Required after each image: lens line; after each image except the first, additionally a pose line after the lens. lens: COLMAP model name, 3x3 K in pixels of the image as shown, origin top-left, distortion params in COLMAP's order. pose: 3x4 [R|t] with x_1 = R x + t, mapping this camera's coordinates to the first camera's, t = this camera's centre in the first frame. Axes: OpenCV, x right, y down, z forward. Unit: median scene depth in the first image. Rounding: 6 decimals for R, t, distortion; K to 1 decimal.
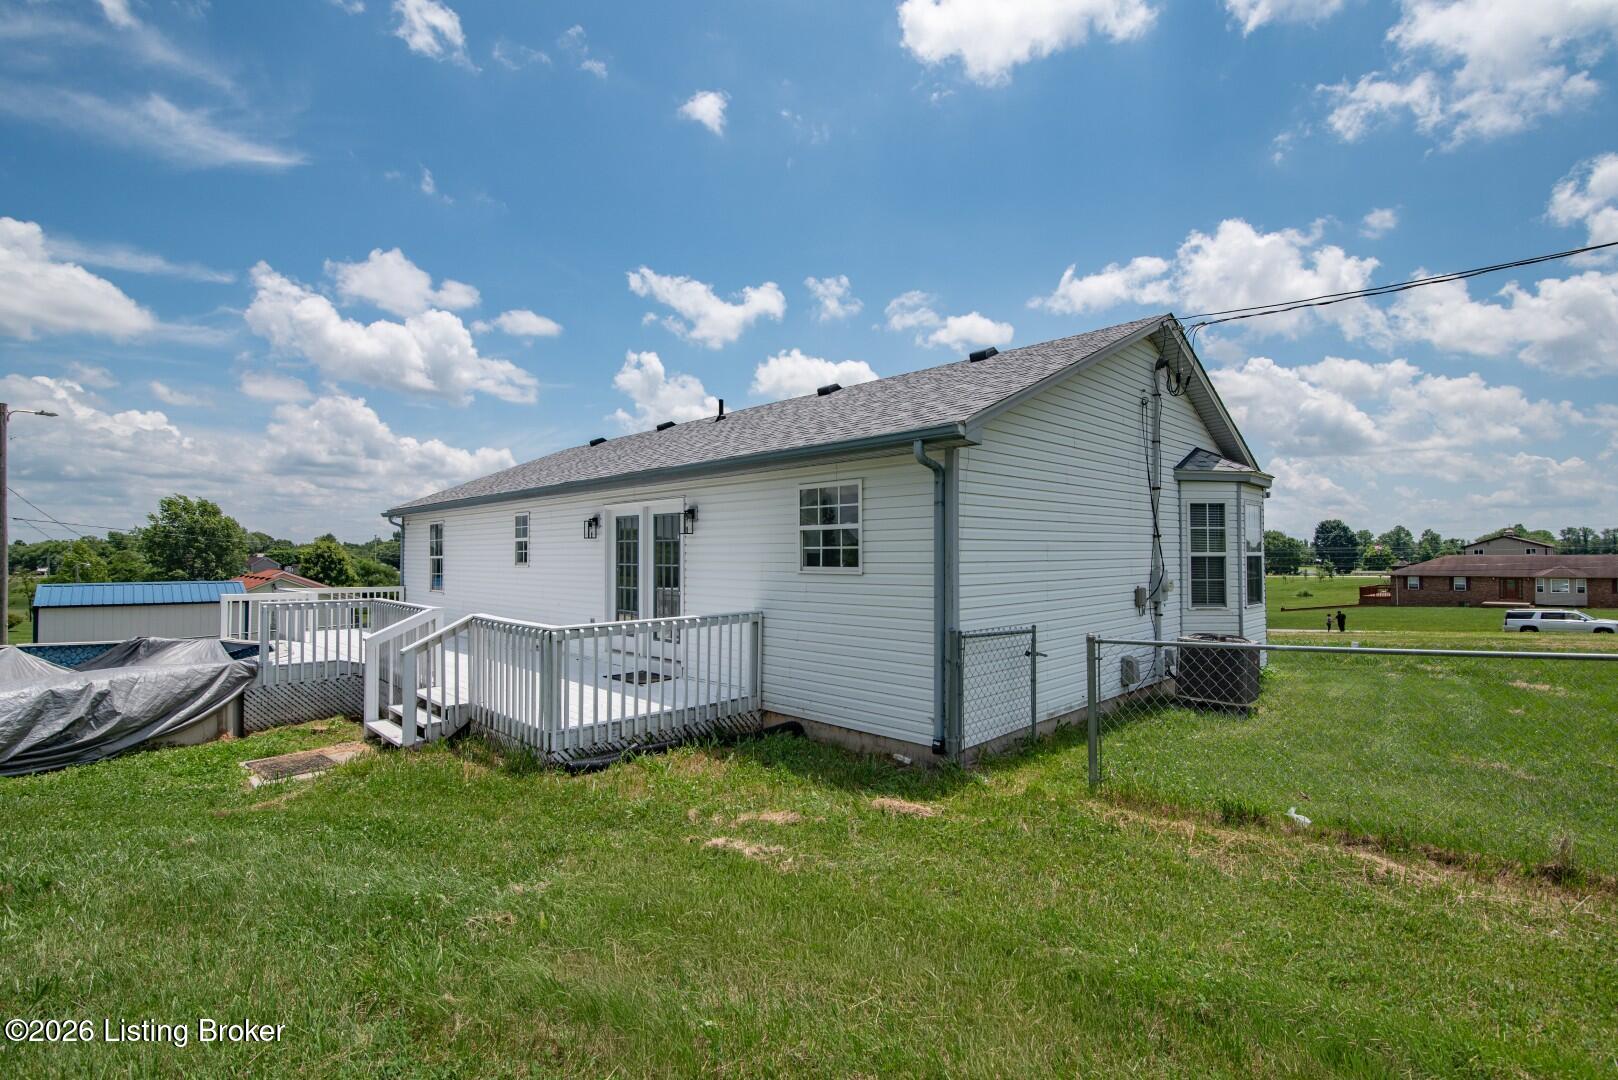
lens RADIAL K [[712.2, 0, 795.1], [0, 712.2, 549.3], [0, 0, 1]] dist [-0.045720, -0.000474]
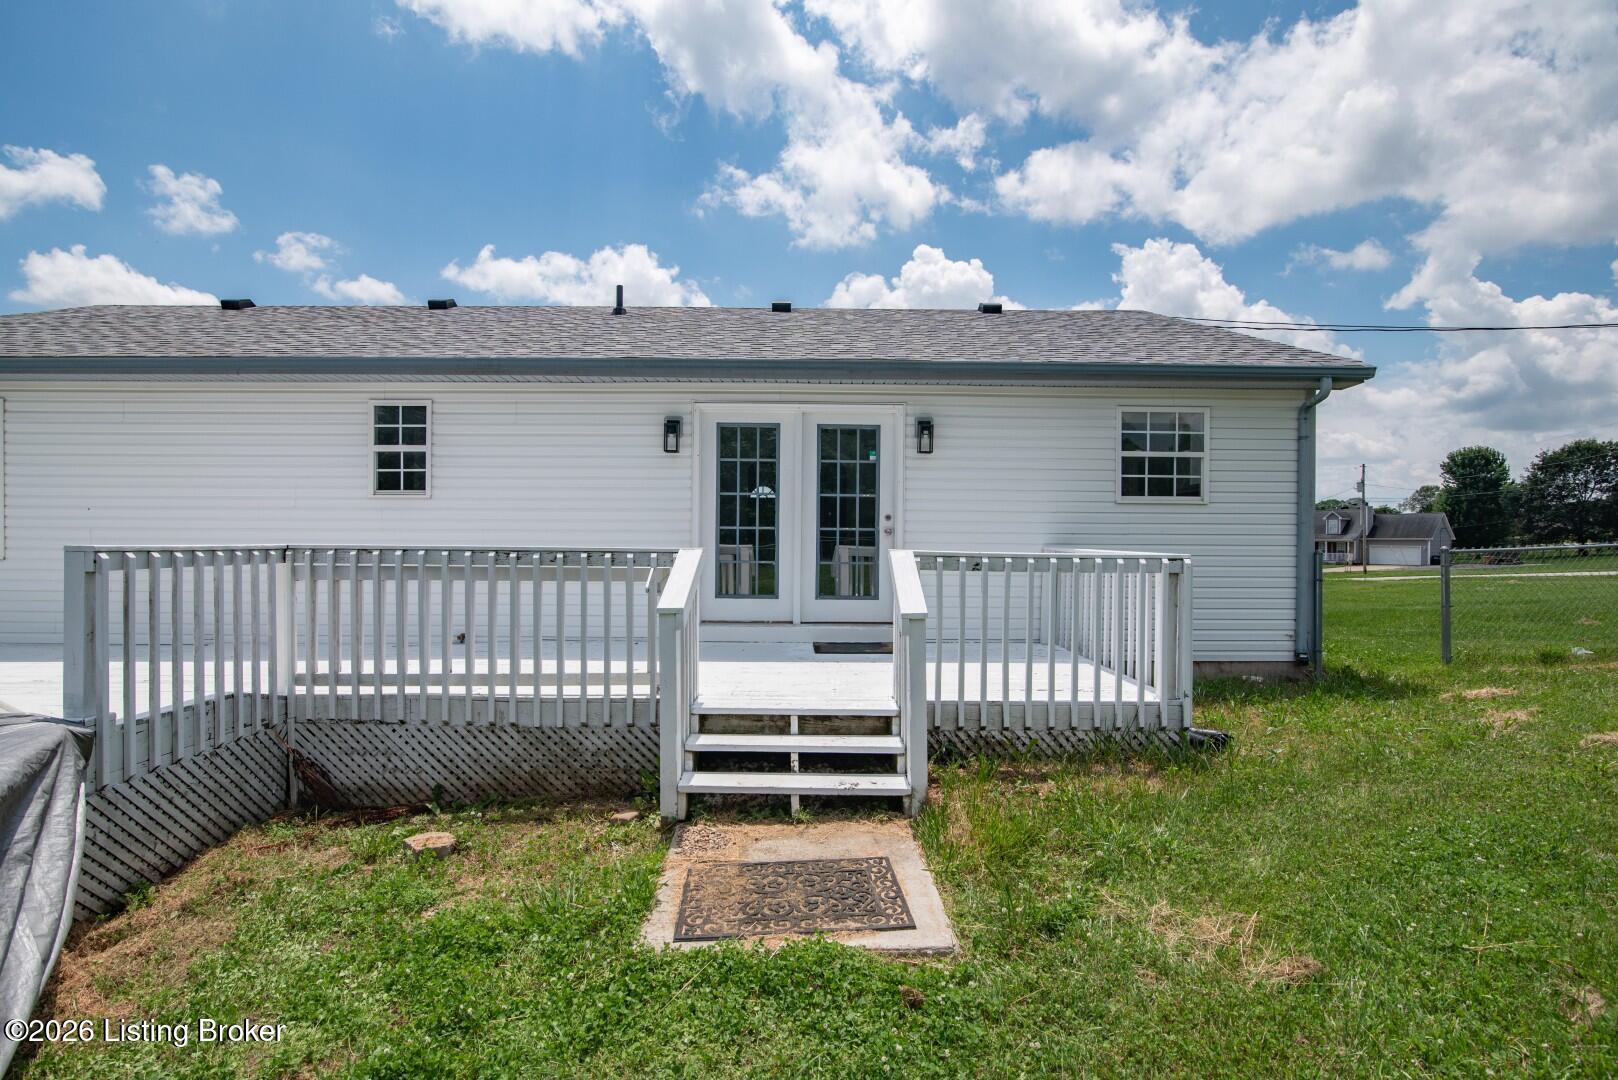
lens RADIAL K [[712.2, 0, 802.3], [0, 712.2, 537.7], [0, 0, 1]] dist [-0.045720, -0.000474]
pose [[0.695254, 0.009137, 0.718706, -0.725777], [-0.013279, 0.999912, 0.000133, 0.065002], [-0.718641, -0.009636, 0.695315, 0.526394]]
